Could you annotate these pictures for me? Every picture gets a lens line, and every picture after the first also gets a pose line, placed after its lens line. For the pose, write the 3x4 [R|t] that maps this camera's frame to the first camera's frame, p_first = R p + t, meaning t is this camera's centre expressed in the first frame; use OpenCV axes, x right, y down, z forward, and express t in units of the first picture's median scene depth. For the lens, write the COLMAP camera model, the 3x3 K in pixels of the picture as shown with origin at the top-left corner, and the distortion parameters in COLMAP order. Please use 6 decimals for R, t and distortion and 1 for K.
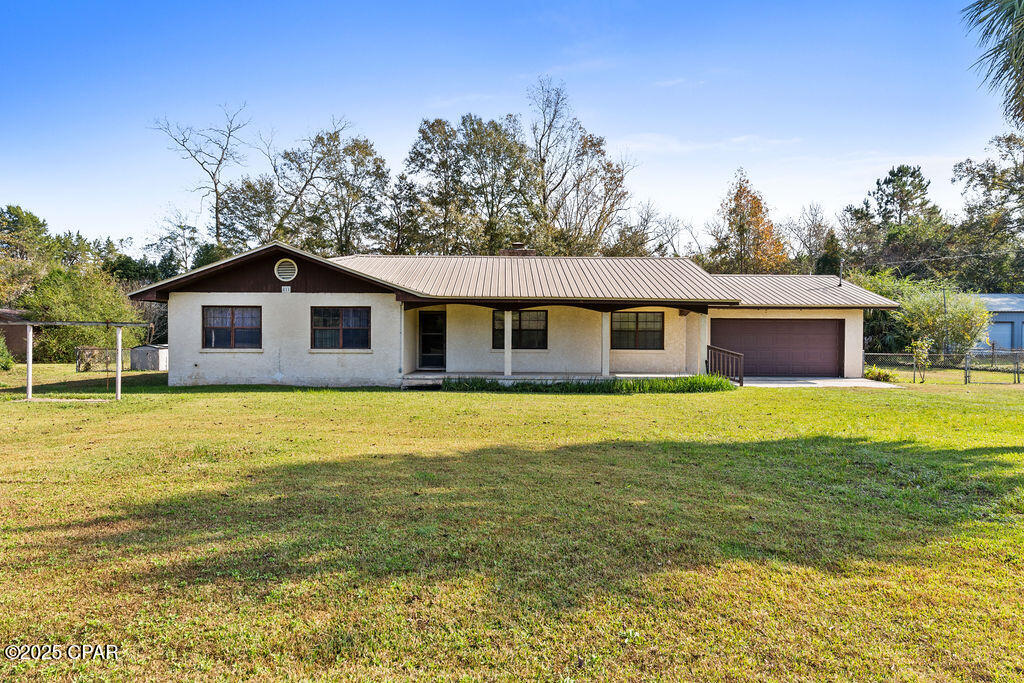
lens RADIAL K [[599.6, 0, 512.0], [0, 599.6, 341.5], [0, 0, 1]] dist [0.000640, 0.000310]
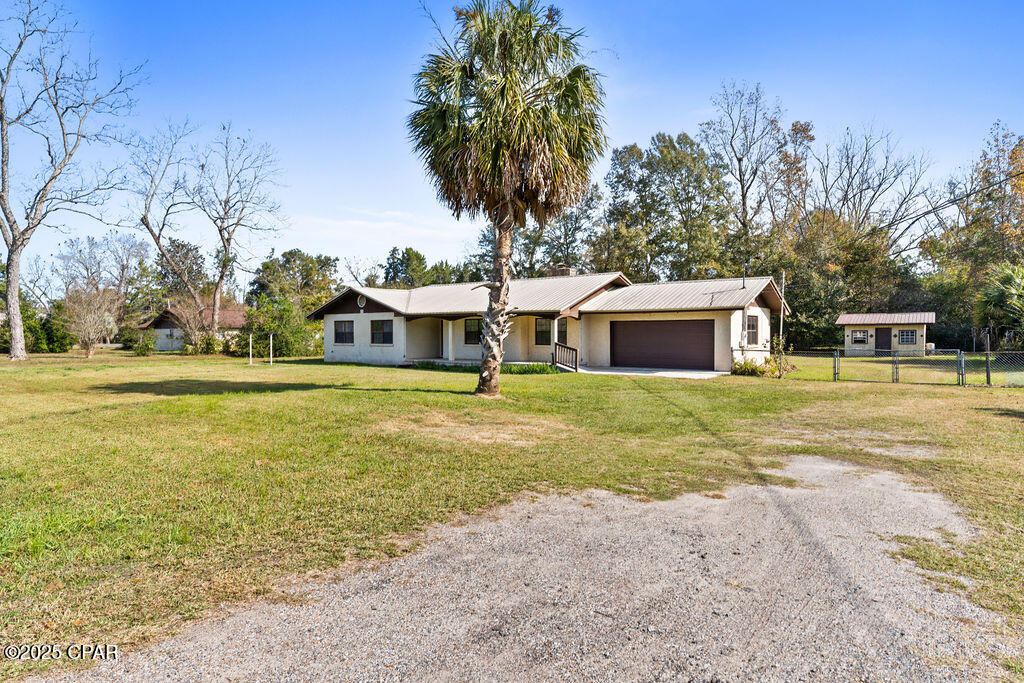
lens RADIAL K [[621.4, 0, 512.0], [0, 621.4, 341.5], [0, 0, 1]] dist [0.003017, 0.000812]
pose [[0.774064, 0.002098, -0.633103, 1.178156], [0.003792, 0.999961, 0.007951, -0.007846], [0.633096, -0.008556, 0.774026, -0.190140]]
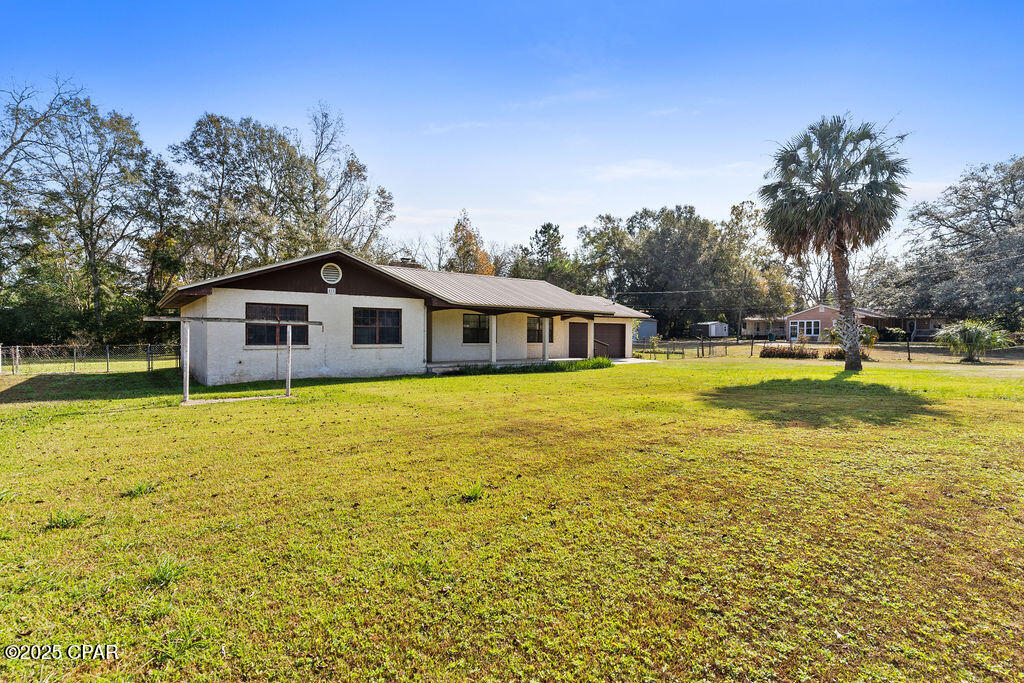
lens RADIAL K [[505.0, 0, 512.0], [0, 505.0, 341.5], [0, 0, 1]] dist [-0.000864, -0.000191]
pose [[0.784650, -0.008145, 0.619885, -0.681197], [-0.000571, 0.999904, 0.013861, -0.006933], [-0.619939, -0.011230, 0.784570, 0.062234]]
